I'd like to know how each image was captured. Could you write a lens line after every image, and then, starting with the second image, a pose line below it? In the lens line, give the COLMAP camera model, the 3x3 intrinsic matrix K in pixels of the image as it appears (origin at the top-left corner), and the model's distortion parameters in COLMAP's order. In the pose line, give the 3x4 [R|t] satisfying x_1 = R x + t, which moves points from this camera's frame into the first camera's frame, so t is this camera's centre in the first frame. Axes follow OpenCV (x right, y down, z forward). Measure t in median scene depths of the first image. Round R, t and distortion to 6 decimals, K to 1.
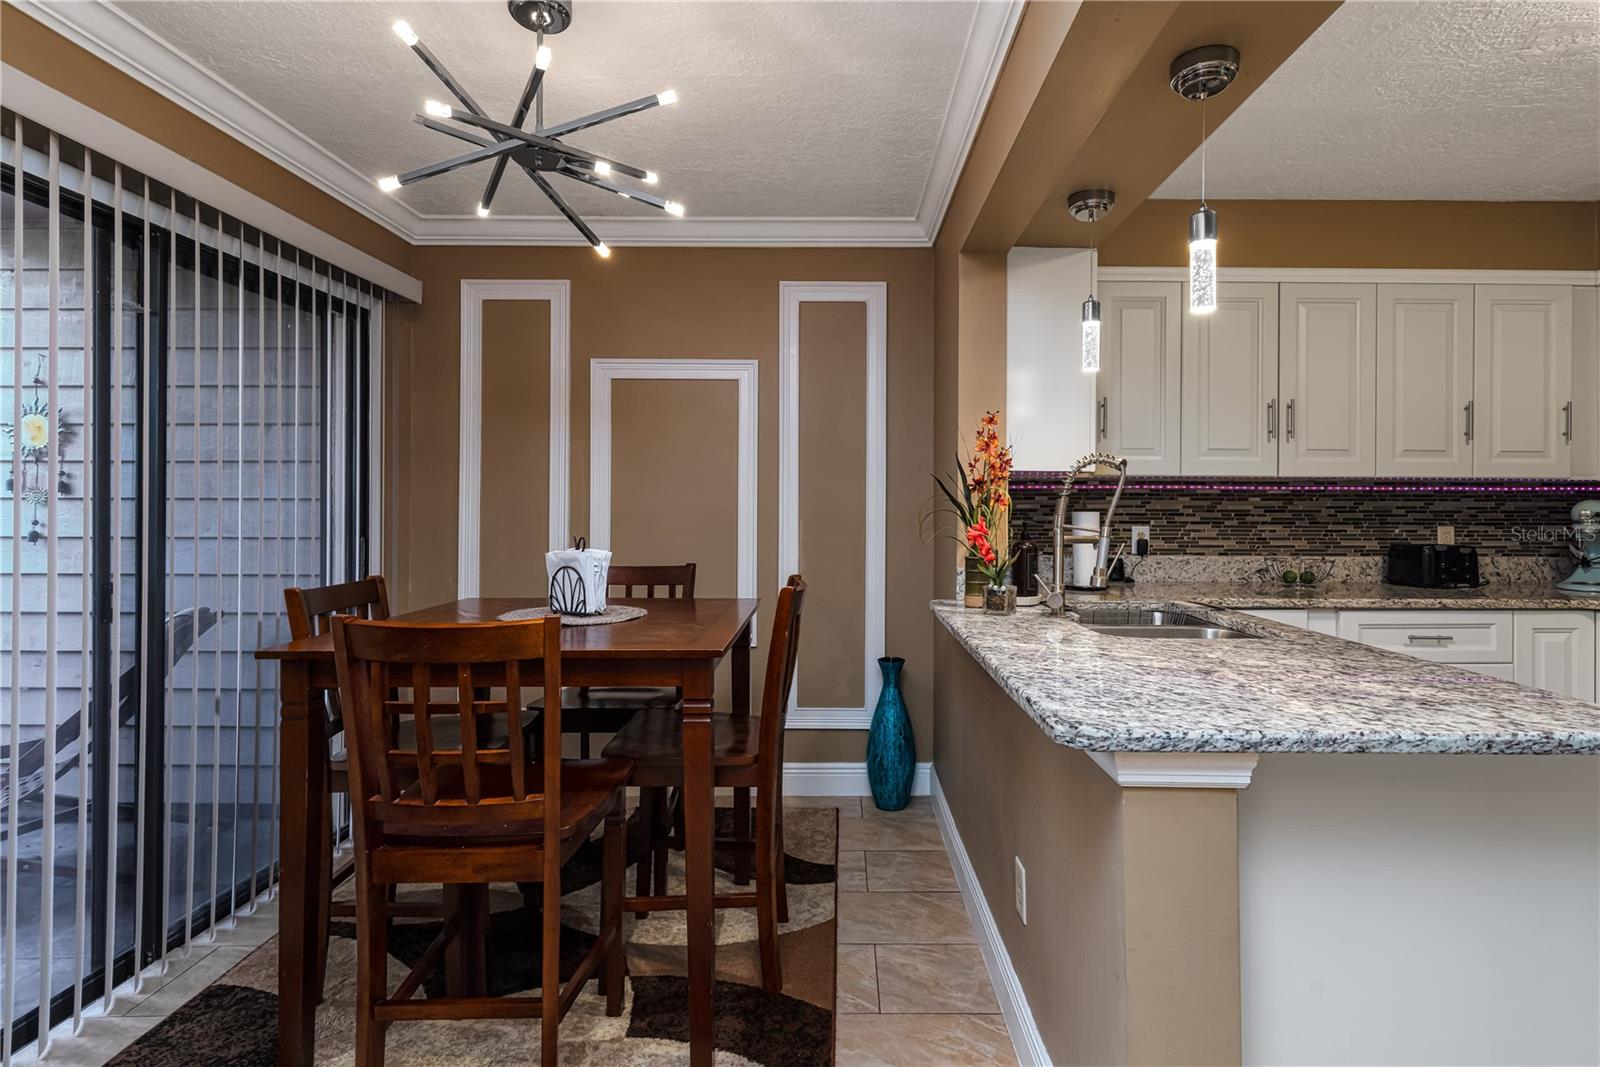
lens RADIAL K [[786.9, 0, 855.5], [0, 786.9, 507.5], [0, 0, 1]] dist [0.009239, 0.000128]
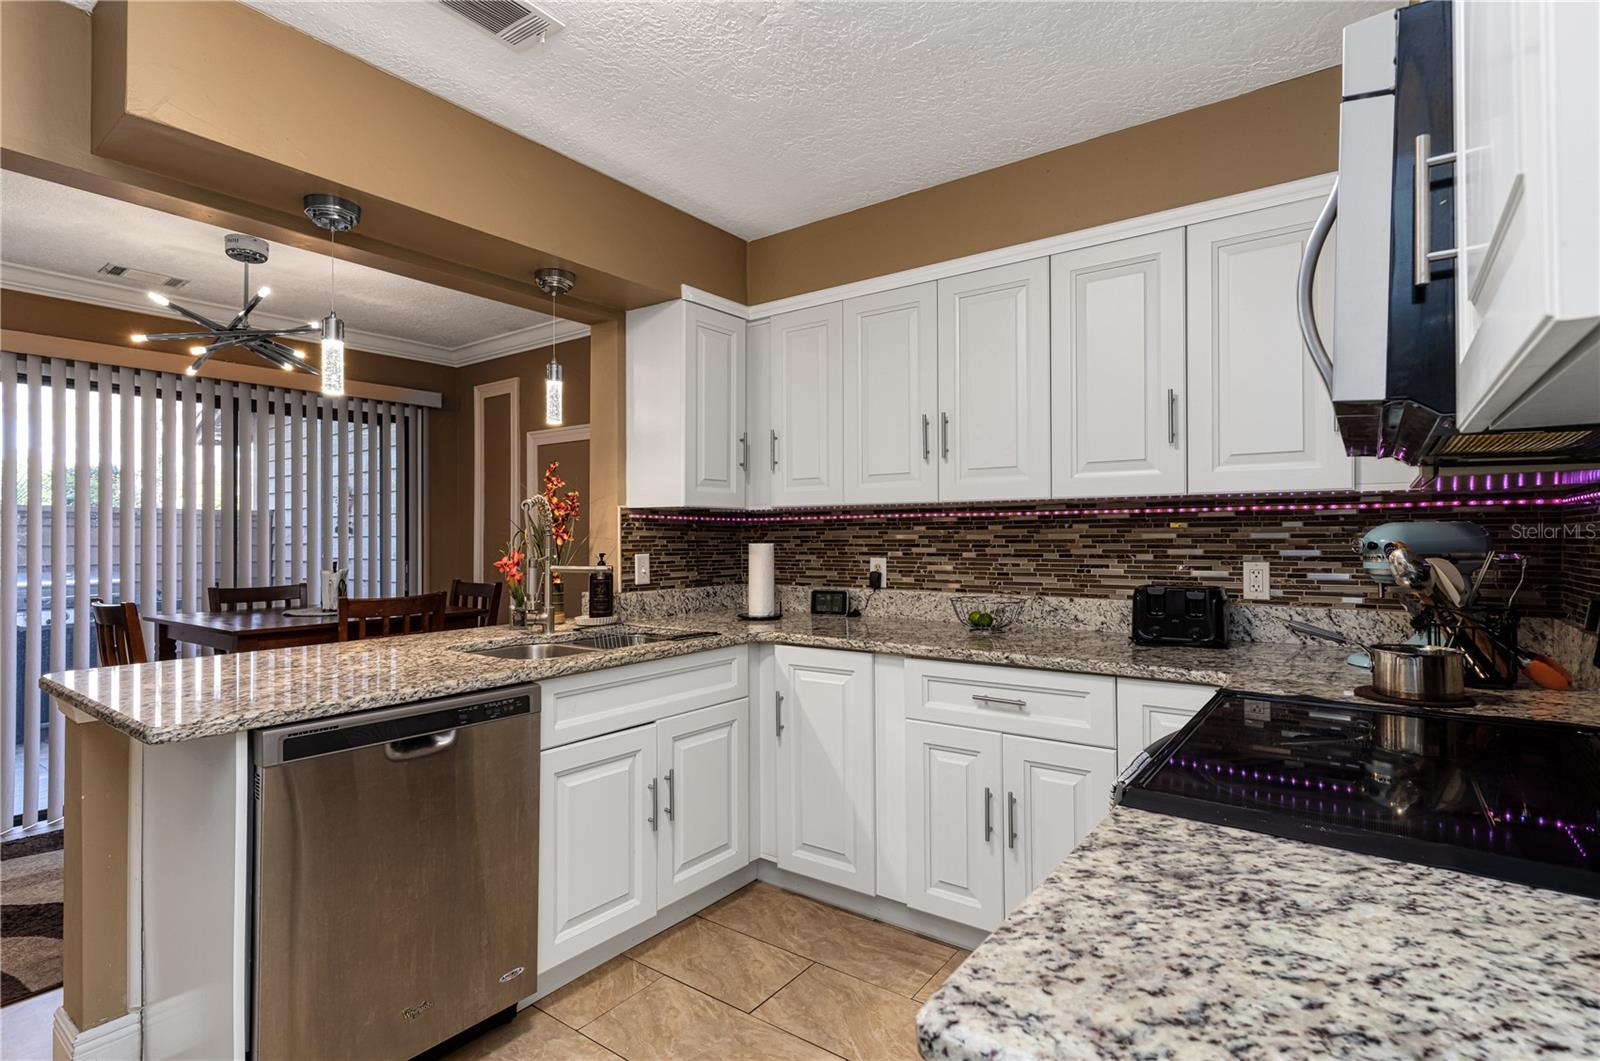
lens RADIAL K [[786.9, 0, 806.2], [0, 786.9, 528.8], [0, 0, 1]] dist [0.009239, 0.000128]
pose [[0.793685, -0.013455, -0.608180, 0.937795], [0.007955, 0.999899, -0.011739, -0.000675], [0.608276, 0.004479, 0.793713, 0.221481]]
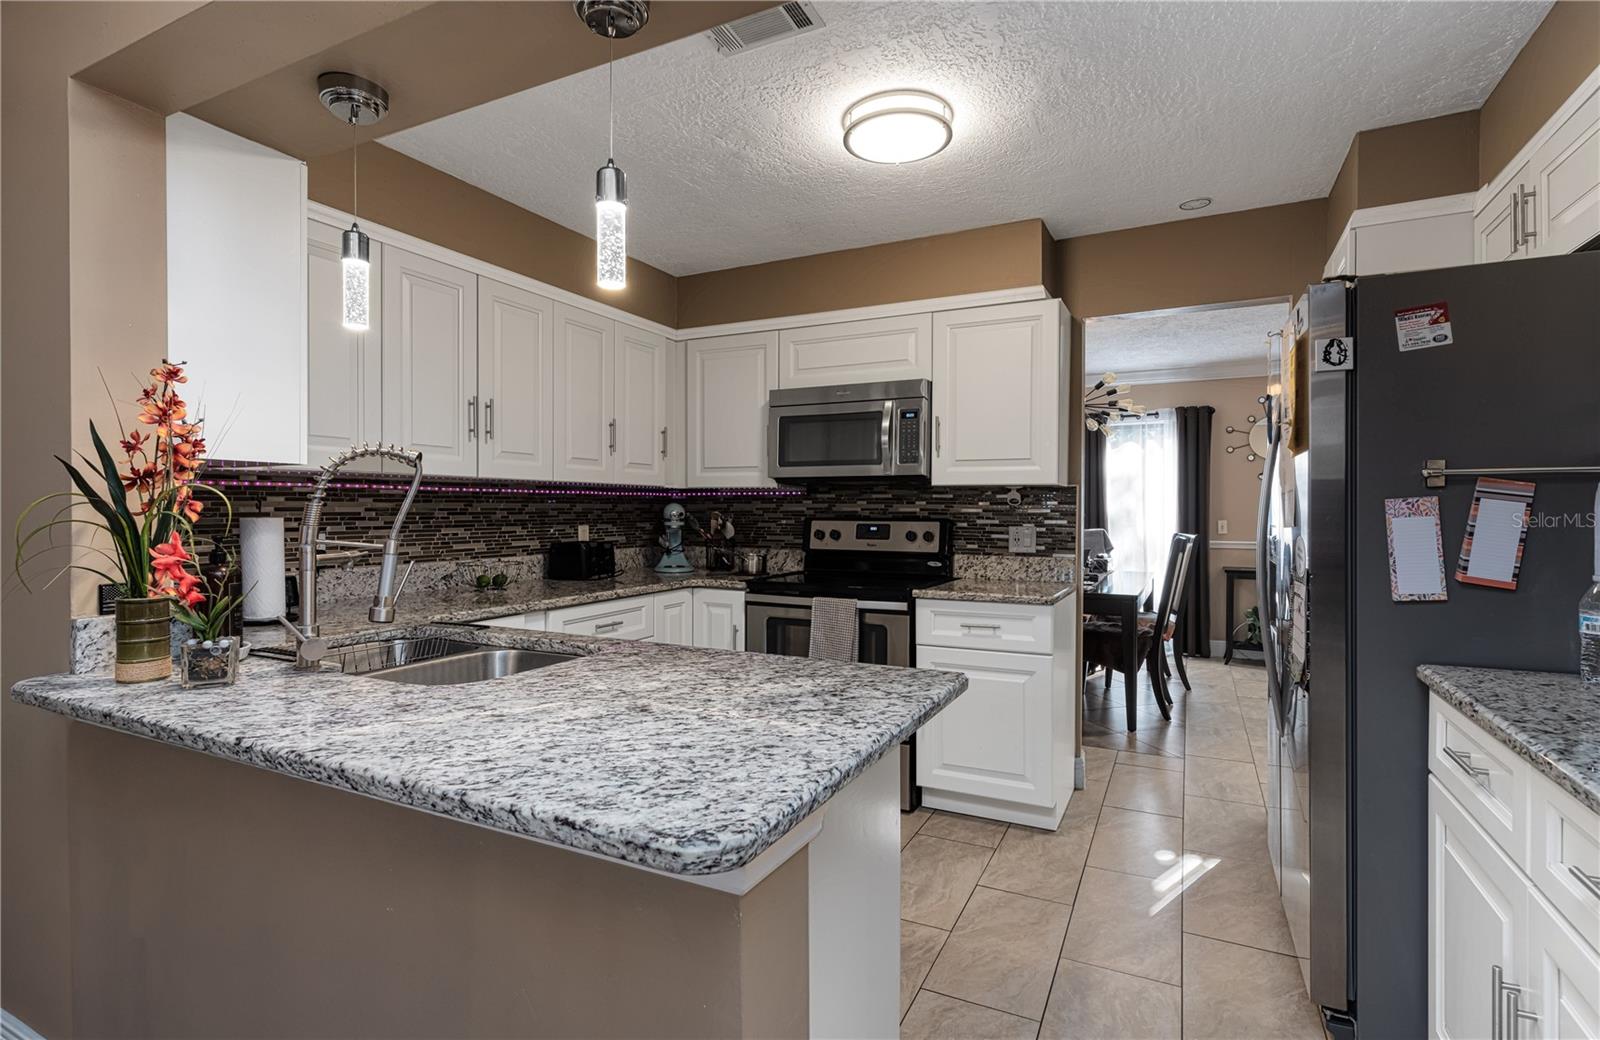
lens RADIAL K [[763.1, 0, 800.2], [0, 763.1, 520.3], [0, 0, 1]] dist [-0.002855, -0.001669]
pose [[0.469232, -0.017897, 0.882894, -0.097507], [-0.000719, 0.999787, 0.020649, -0.007246], [-0.883075, -0.010324, 0.469119, 0.217520]]
